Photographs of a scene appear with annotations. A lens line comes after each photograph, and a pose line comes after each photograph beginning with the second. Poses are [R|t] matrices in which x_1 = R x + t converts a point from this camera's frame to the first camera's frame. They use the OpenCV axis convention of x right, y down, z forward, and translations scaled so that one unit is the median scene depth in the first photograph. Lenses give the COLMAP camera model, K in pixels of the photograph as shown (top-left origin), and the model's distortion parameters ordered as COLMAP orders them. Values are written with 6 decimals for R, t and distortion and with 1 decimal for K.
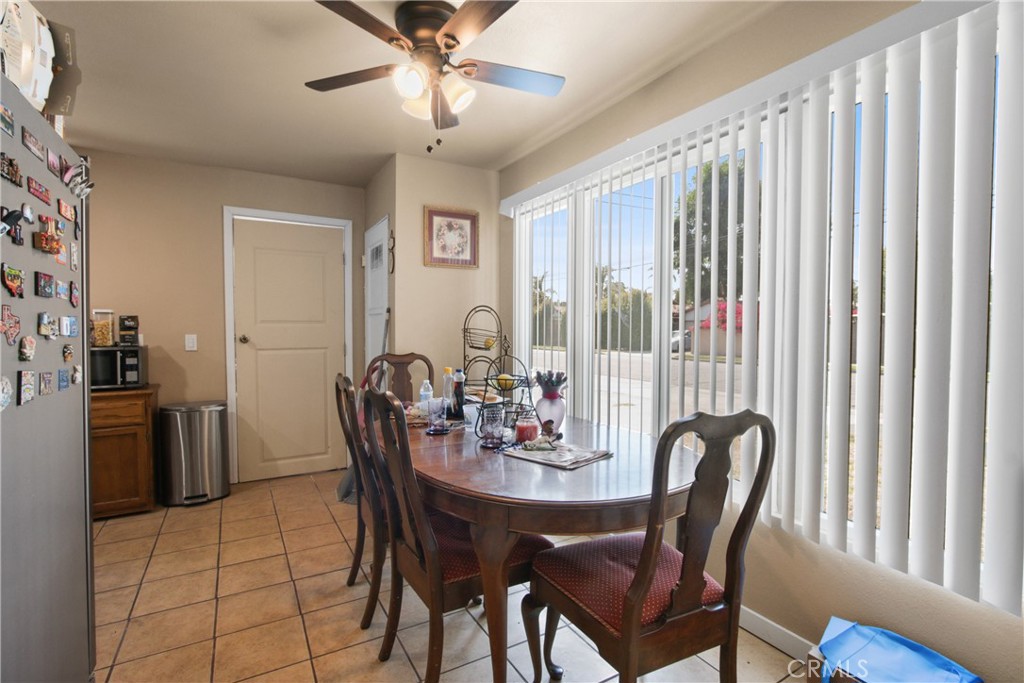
lens RADIAL K [[480.4, 0, 512.0], [0, 480.4, 341.5], [0, 0, 1]] dist [-0.000094, -0.000025]
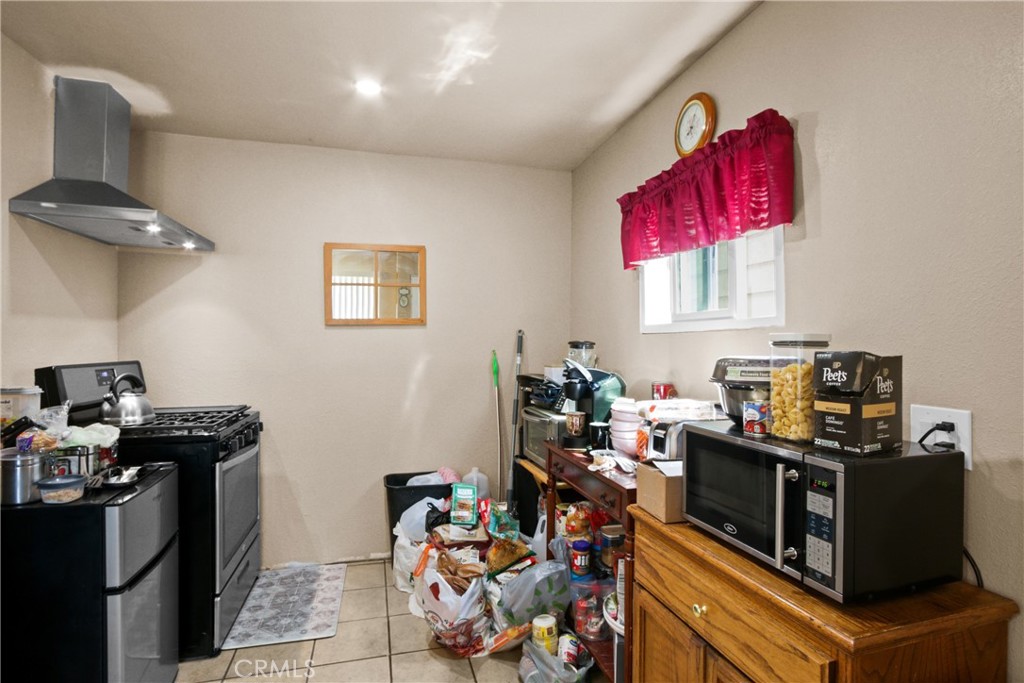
lens RADIAL K [[509.4, 0, 512.0], [0, 509.4, 341.5], [0, 0, 1]] dist [0.000064, -0.000010]
pose [[-0.257939, -0.004743, -0.966150, -0.434830], [-0.029843, 0.999550, 0.003060, -0.055201], [0.965700, 0.029622, -0.257965, 0.890924]]
